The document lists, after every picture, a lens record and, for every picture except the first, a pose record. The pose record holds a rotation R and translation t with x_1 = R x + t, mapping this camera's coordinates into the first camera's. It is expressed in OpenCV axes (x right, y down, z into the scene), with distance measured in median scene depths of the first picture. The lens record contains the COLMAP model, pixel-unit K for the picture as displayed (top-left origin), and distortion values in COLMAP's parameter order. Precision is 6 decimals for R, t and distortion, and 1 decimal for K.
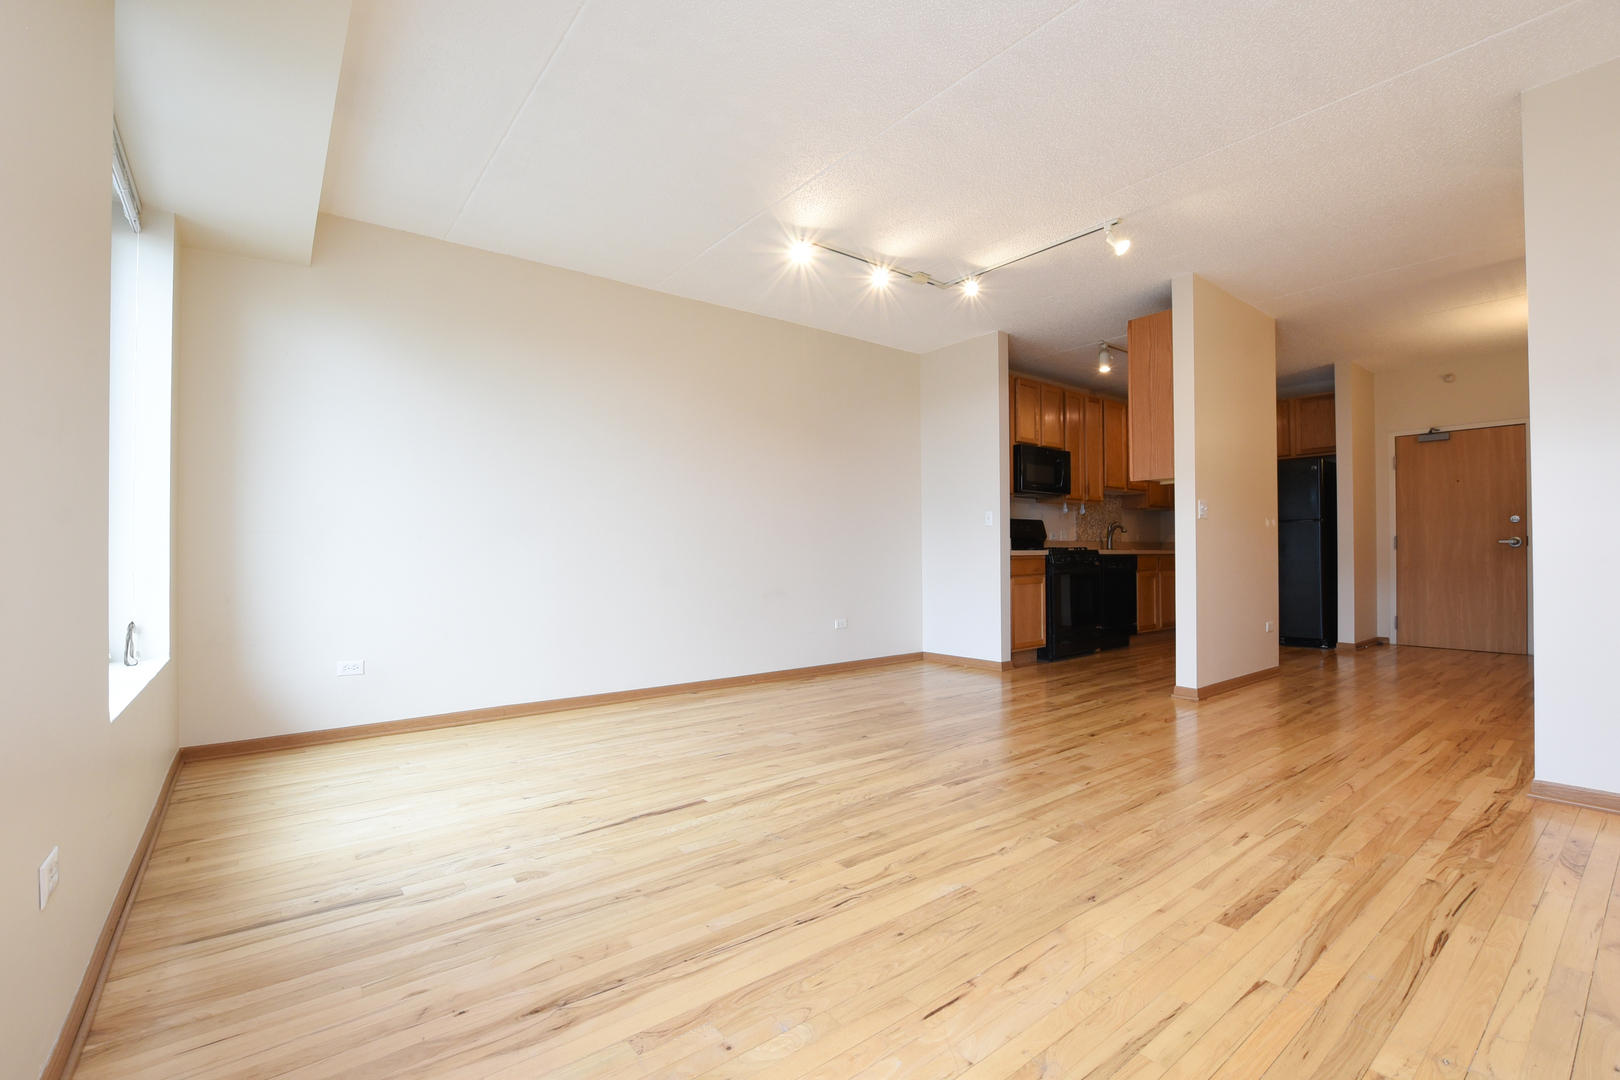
lens RADIAL K [[714.7, 0, 809.4], [0, 714.7, 546.5], [0, 0, 1]] dist [-0.035215, 0.007031]
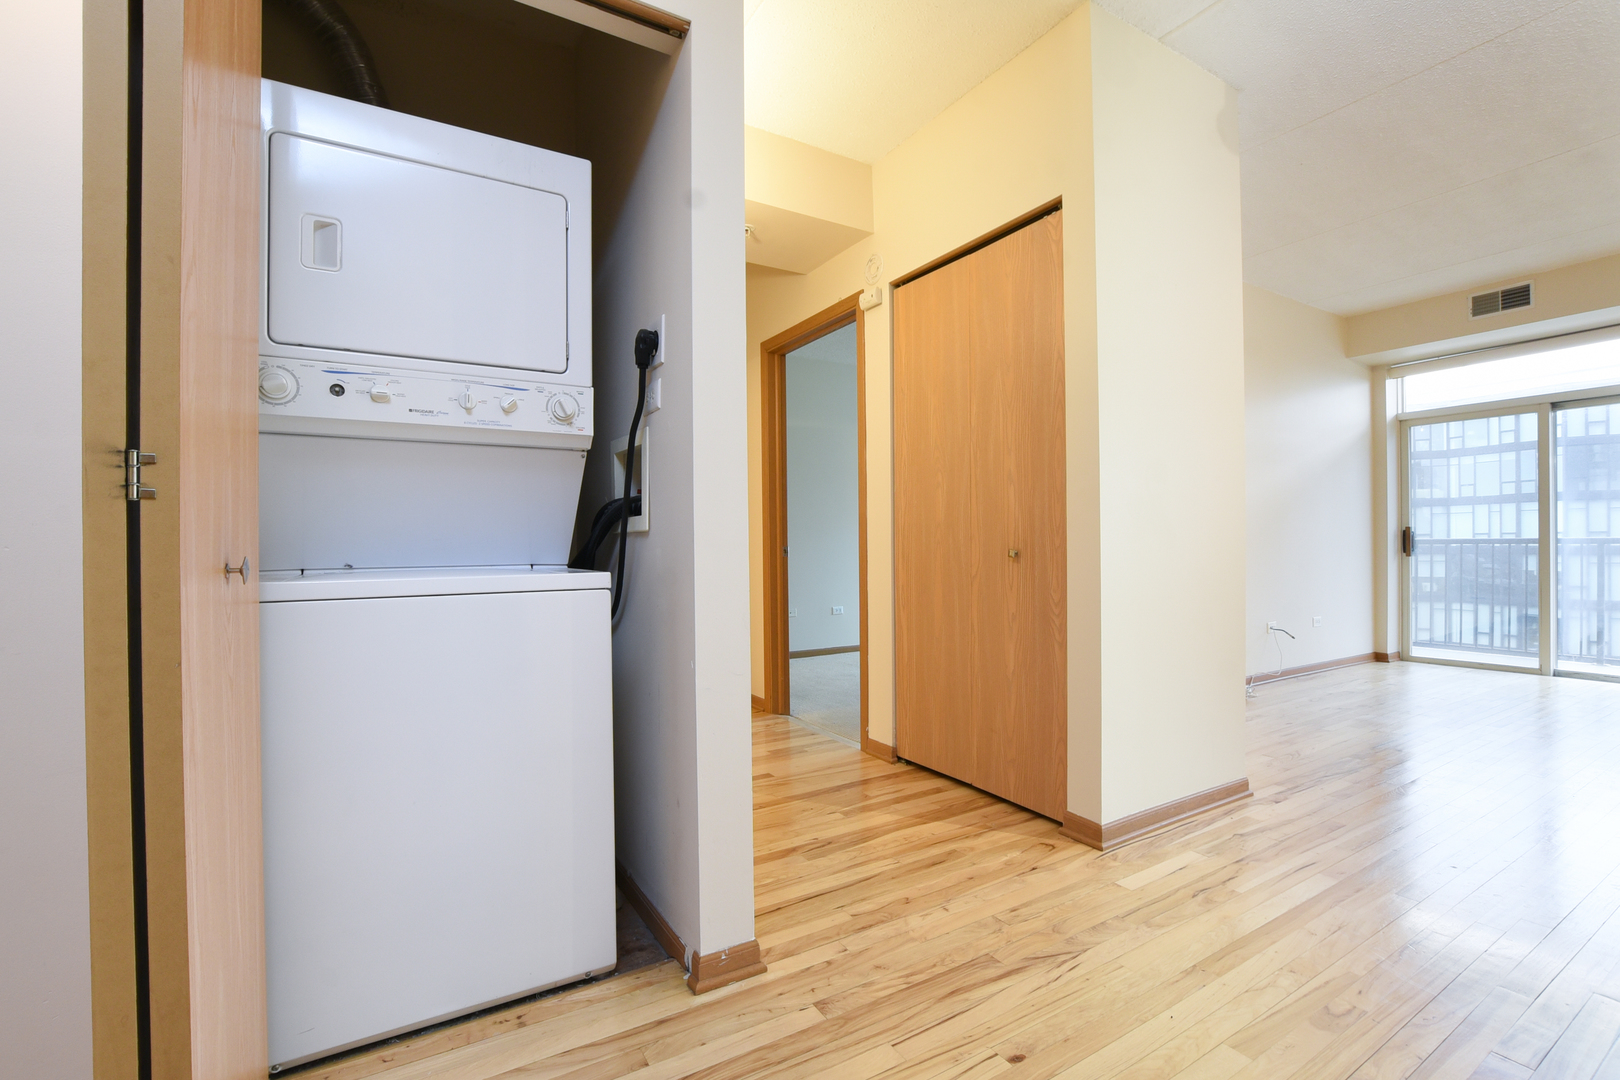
lens RADIAL K [[714.7, 0, 809.4], [0, 714.7, 546.5], [0, 0, 1]] dist [-0.035215, 0.007031]
pose [[-0.992988, 0.013356, 0.117461, 1.481301], [0.012632, 0.999896, -0.006908, 0.000729], [-0.117541, -0.005376, -0.993053, 1.993591]]
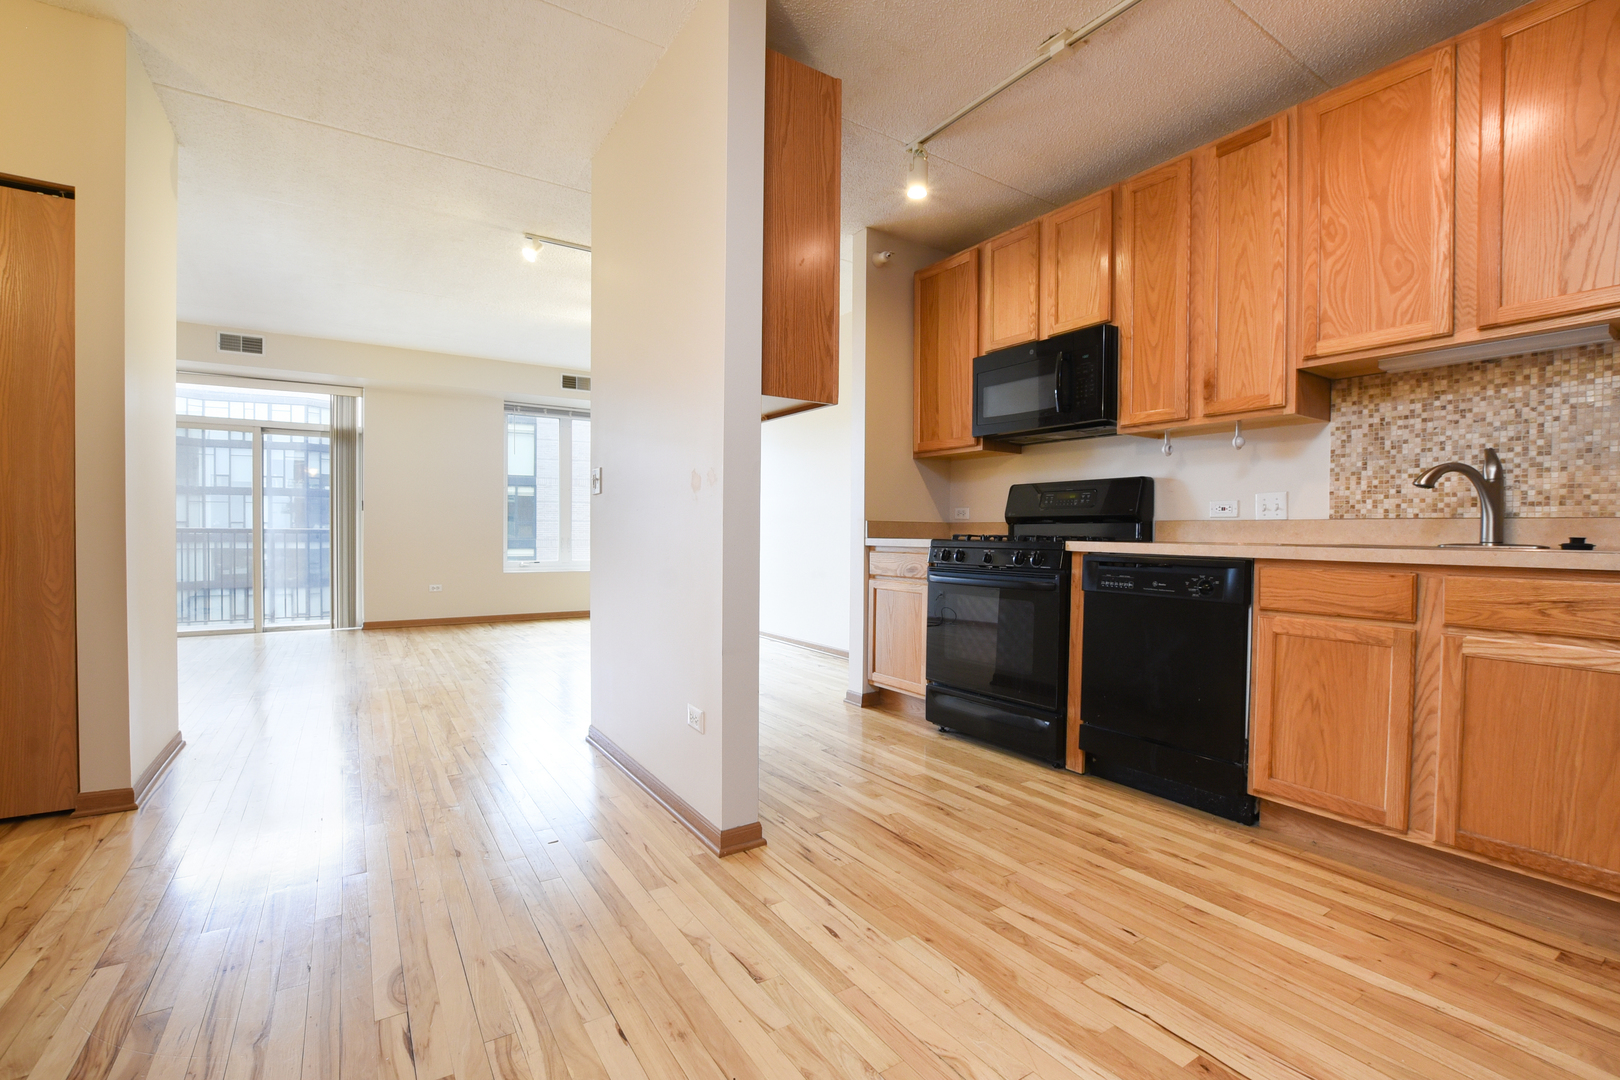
lens RADIAL K [[714.7, 0, 809.4], [0, 714.7, 546.5], [0, 0, 1]] dist [-0.035215, 0.007031]
pose [[-0.086277, 0.024843, -0.995961, 2.036062], [0.000672, 0.999690, 0.024877, -0.008411], [0.996271, 0.001477, -0.086266, 2.078761]]
